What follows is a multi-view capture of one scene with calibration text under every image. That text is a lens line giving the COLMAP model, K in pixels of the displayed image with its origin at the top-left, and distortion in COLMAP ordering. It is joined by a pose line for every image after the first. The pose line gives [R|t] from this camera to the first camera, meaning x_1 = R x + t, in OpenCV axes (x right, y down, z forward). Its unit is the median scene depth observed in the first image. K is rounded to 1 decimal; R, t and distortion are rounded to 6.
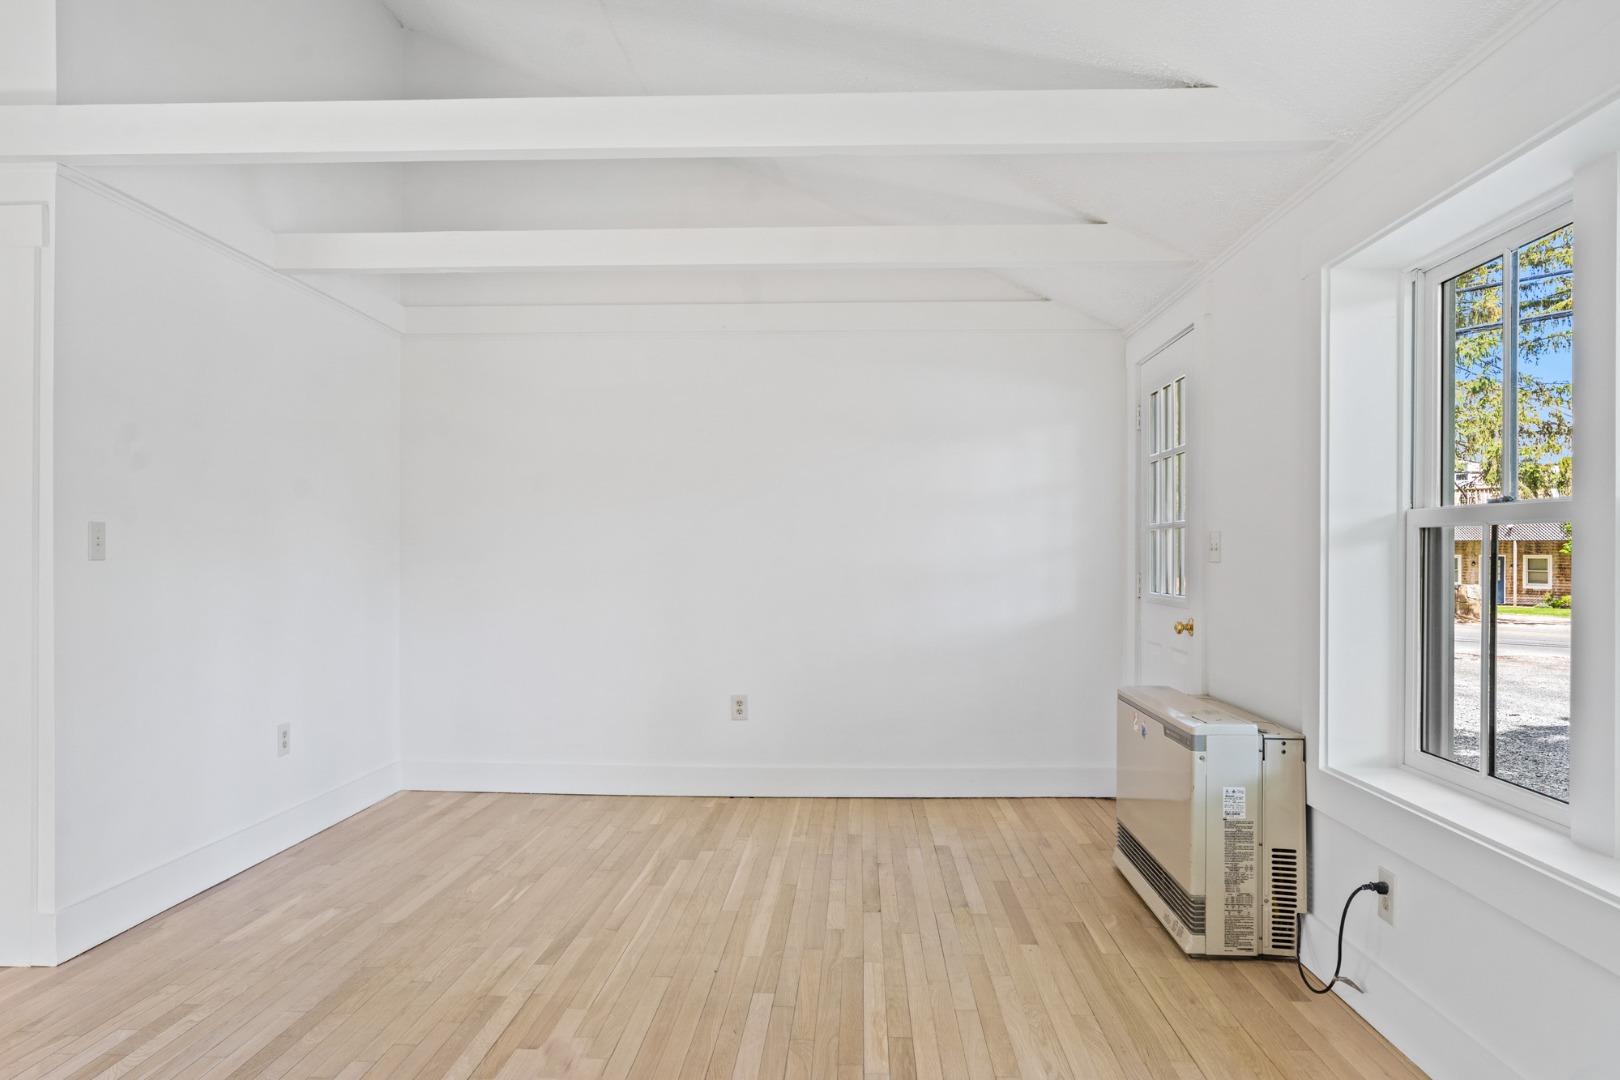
lens RADIAL K [[1063.7, 0, 810.4], [0, 1063.7, 547.1], [0, 0, 1]] dist [-0.007635, 0.014004]
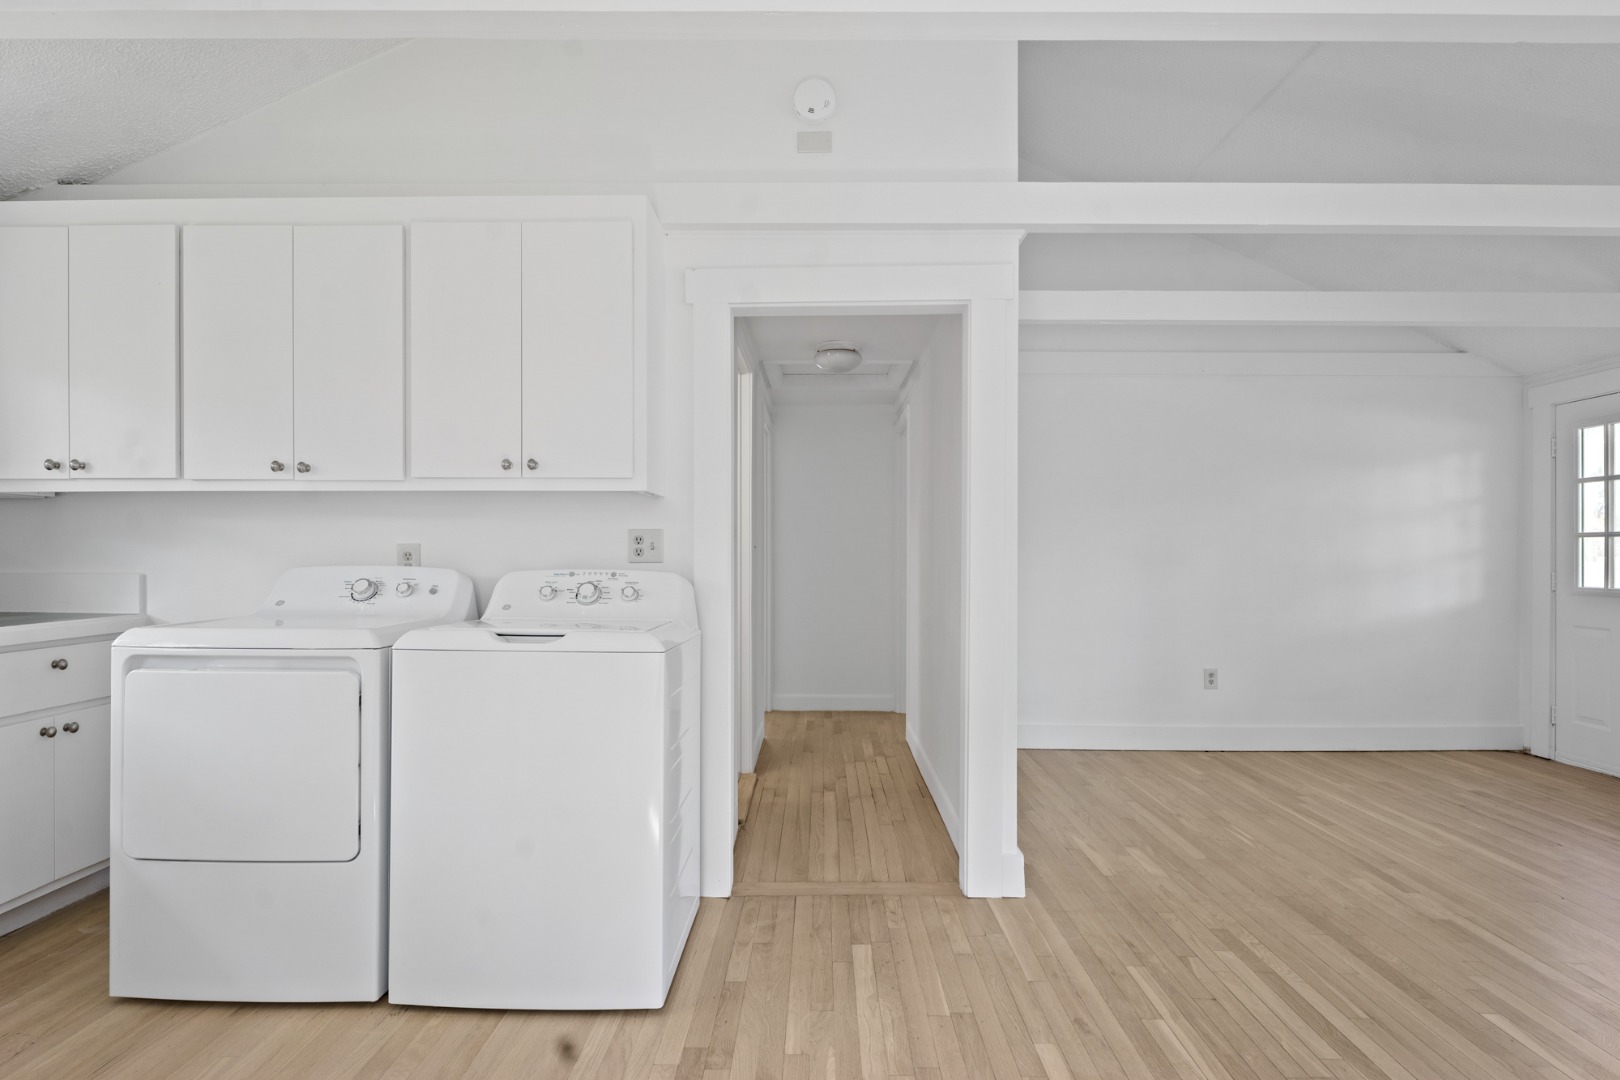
lens RADIAL K [[857.0, 0, 810.6], [0, 857.0, 540.3], [0, 0, 1]] dist [0.000729, 0.001775]
pose [[0.999196, 0.005893, 0.039654, -0.875657], [-0.005650, 0.999965, -0.006243, -0.001174], [-0.039689, 0.006014, 0.999194, 0.037065]]
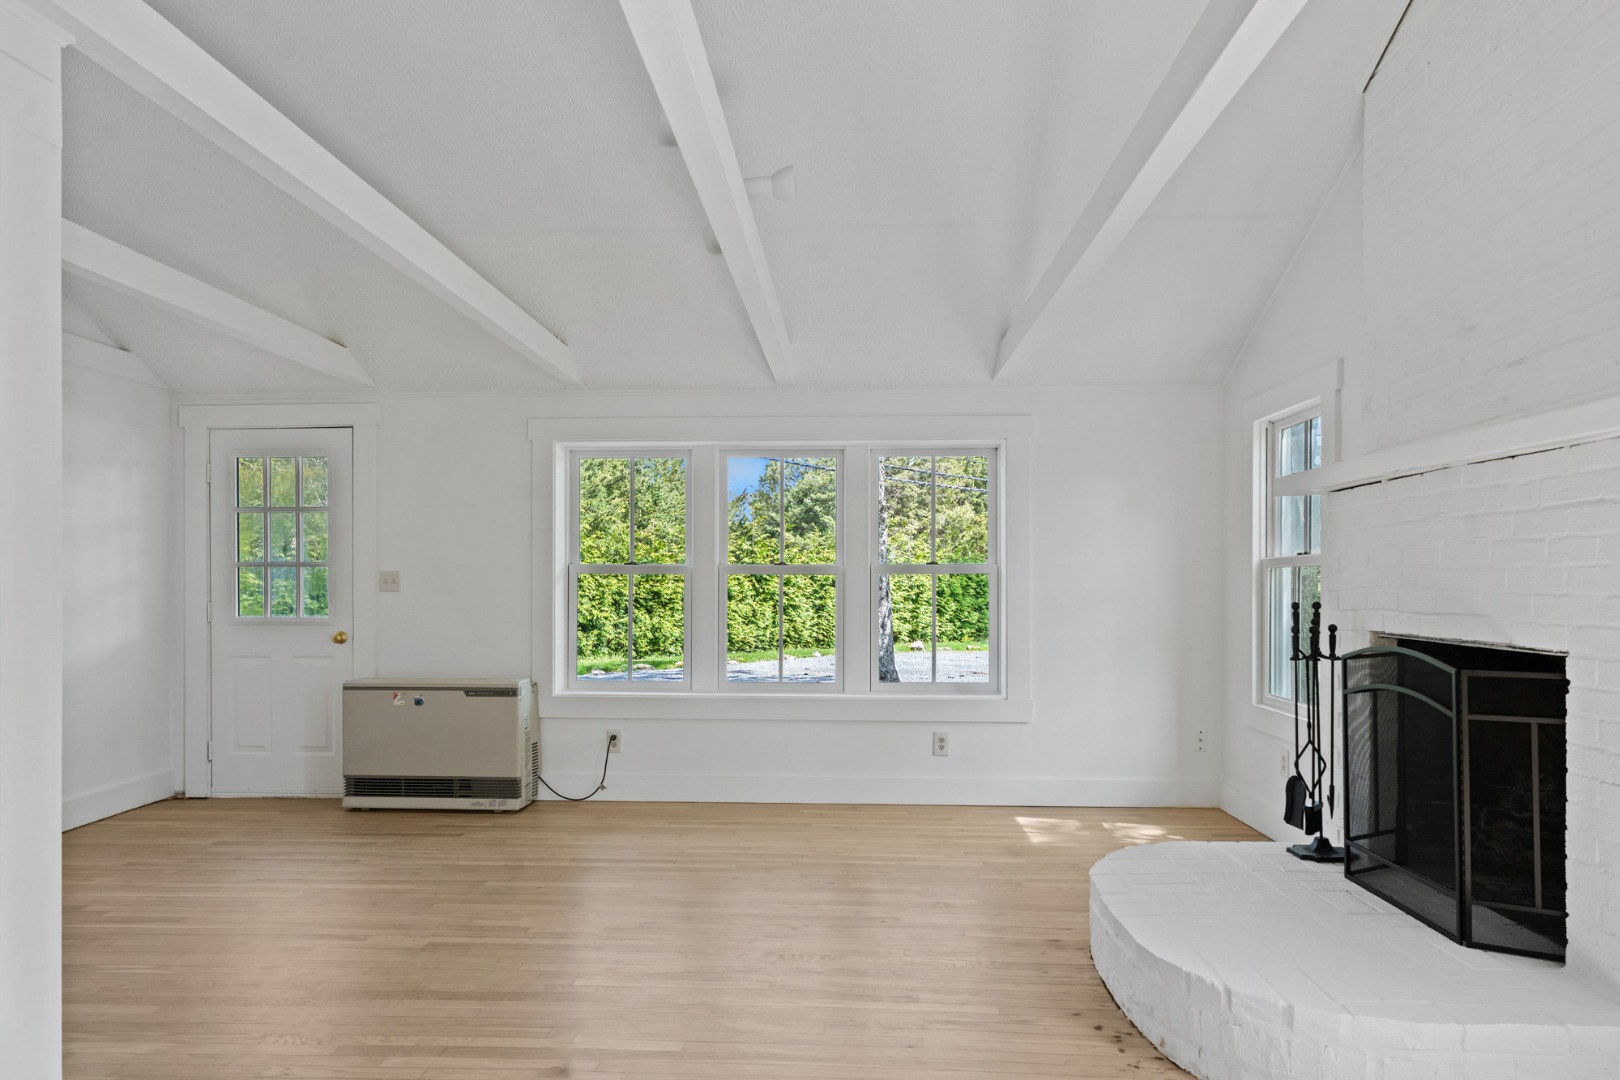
lens RADIAL K [[1028.2, 0, 810.5], [0, 1028.2, 577.9], [0, 0, 1]] dist [-0.002839, 0.000431]
pose [[0.003102, 0.005345, 0.999981, -1.232404], [-0.006016, 0.999968, -0.005327, -0.000699], [-0.999977, -0.006000, 0.003134, 0.455077]]
